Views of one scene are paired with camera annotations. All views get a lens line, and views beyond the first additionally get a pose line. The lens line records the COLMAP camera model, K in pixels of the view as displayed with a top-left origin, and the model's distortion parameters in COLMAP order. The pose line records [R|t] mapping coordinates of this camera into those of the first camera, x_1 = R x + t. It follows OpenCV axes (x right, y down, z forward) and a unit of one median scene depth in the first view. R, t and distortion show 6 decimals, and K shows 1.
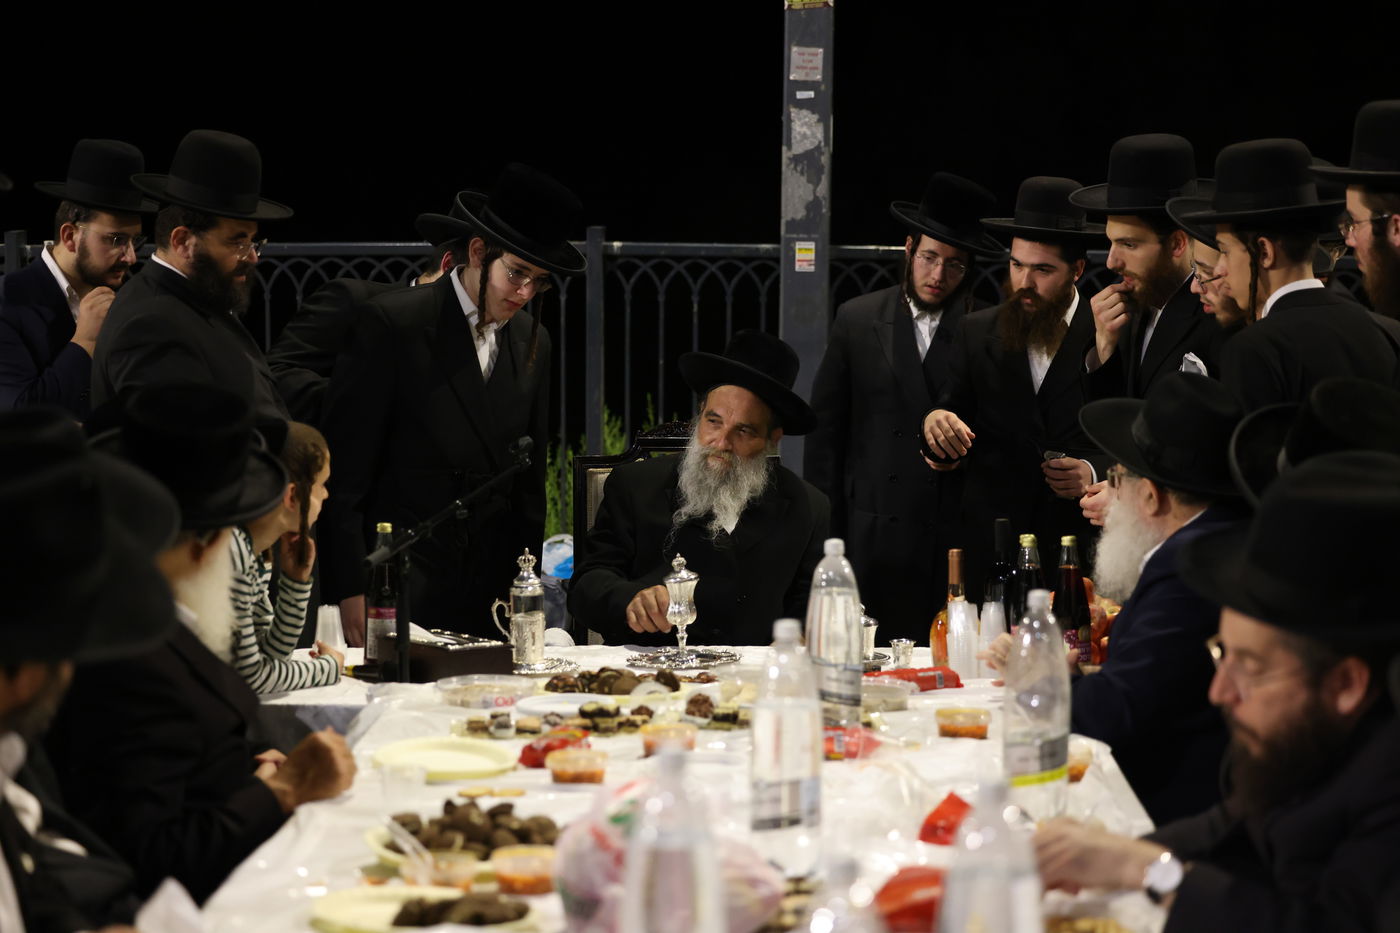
lens RADIAL K [[2334.3, 0, 700.0], [0, 2334.3, 466.5], [0, 0, 1]] dist [-0.226571, 0.038235]
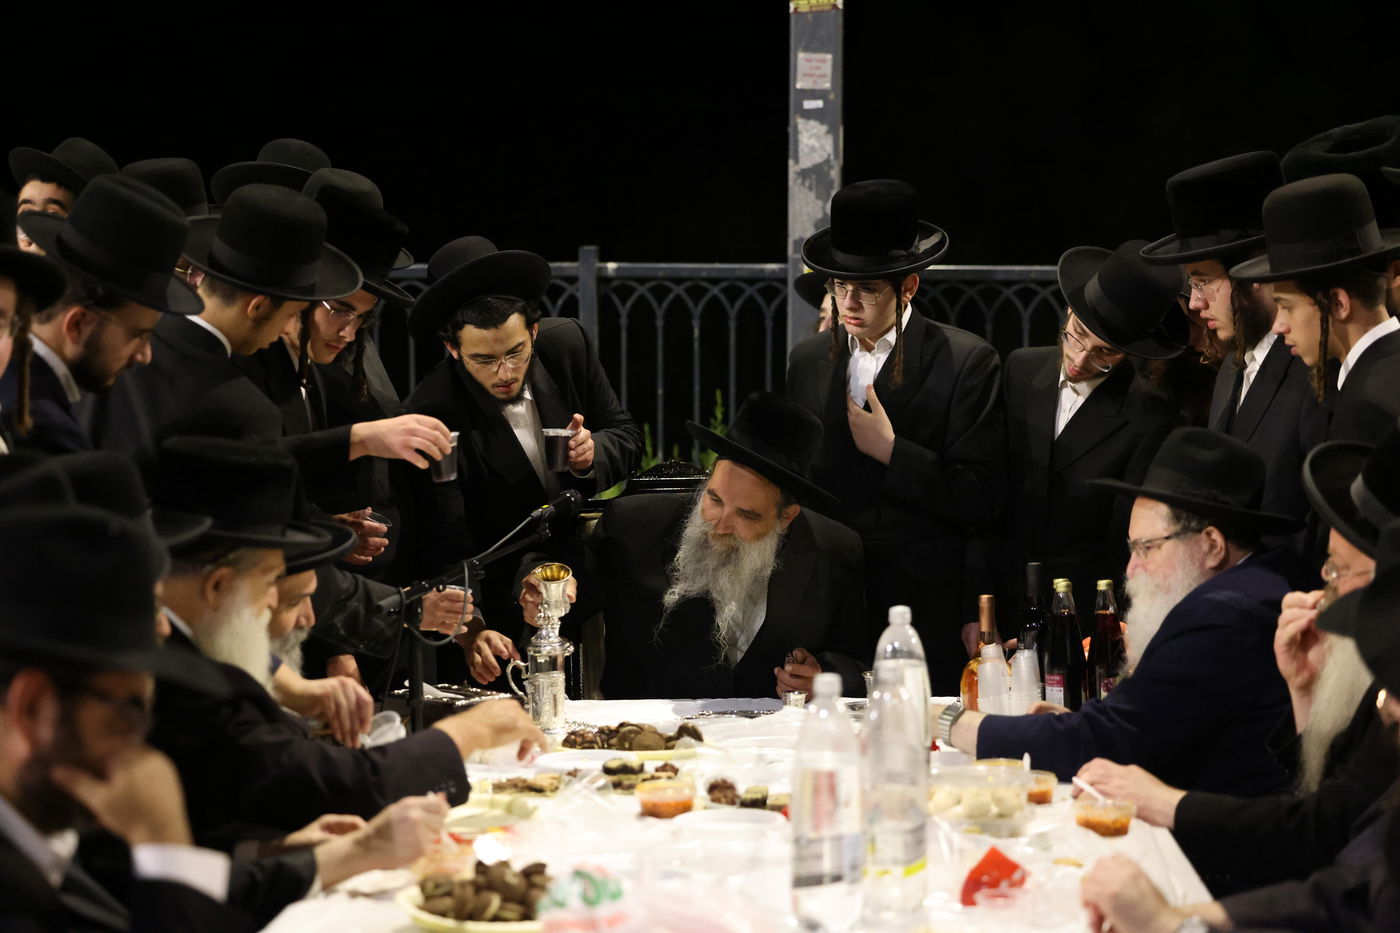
lens RADIAL K [[2596.2, 0, 700.0], [0, 2596.2, 466.5], [0, 0, 1]] dist [-0.130394, -0.090246]
pose [[0.999926, -0.009631, 0.007451, -0.015361], [0.009704, 0.999905, -0.009830, -0.007800], [-0.007355, 0.009902, 0.999924, -0.065922]]
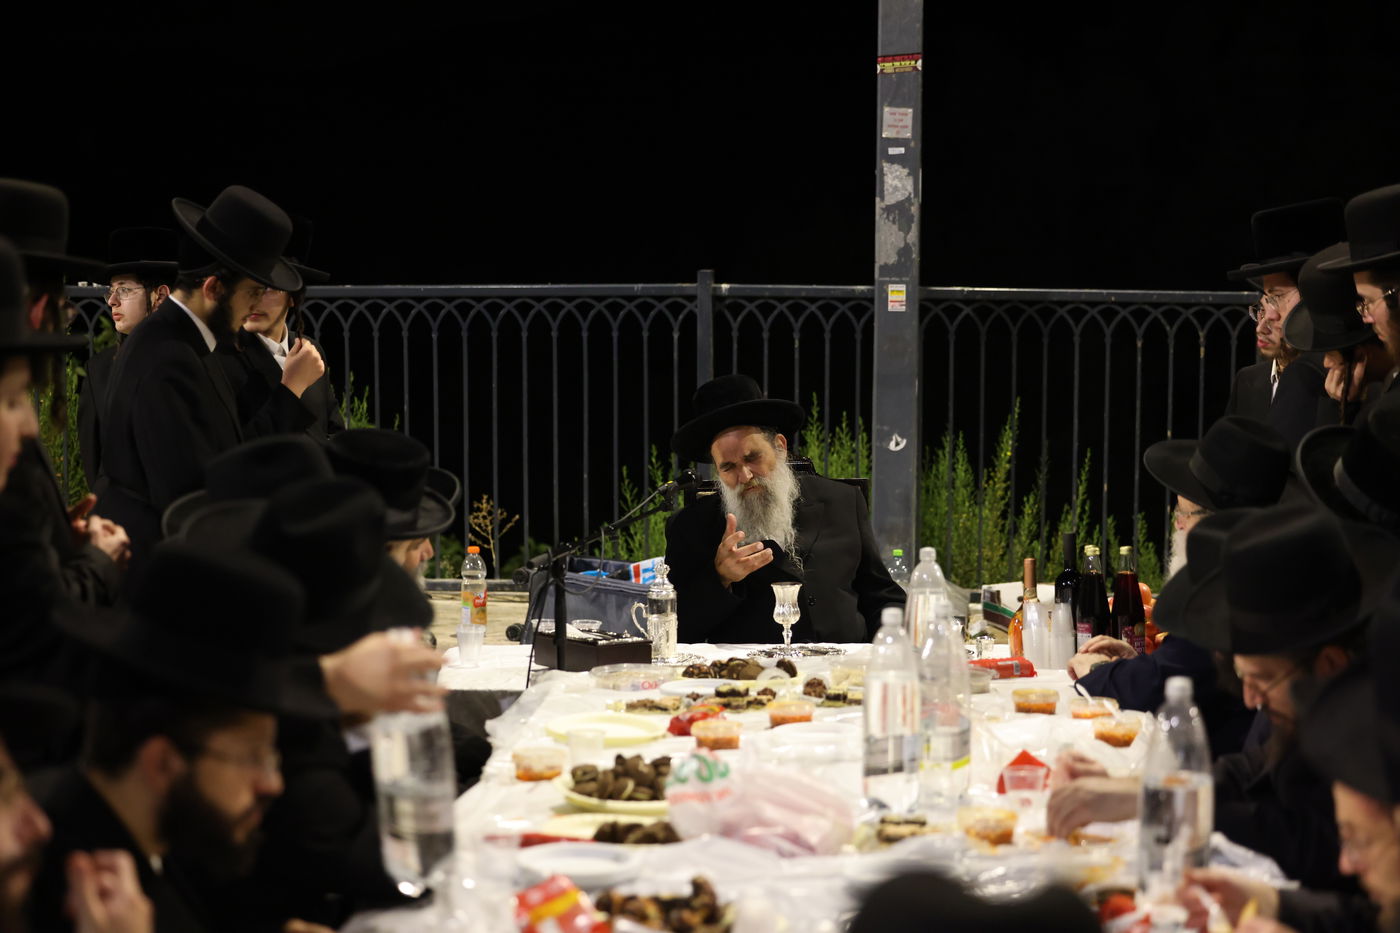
lens RADIAL K [[2334.3, 0, 700.0], [0, 2334.3, 466.5], [0, 0, 1]] dist [-0.226571, 0.038235]
pose [[0.999336, -0.001729, -0.036405, -0.013285], [0.001361, 0.999948, -0.010142, 0.001151], [0.036420, 0.010086, 0.999286, -0.170276]]
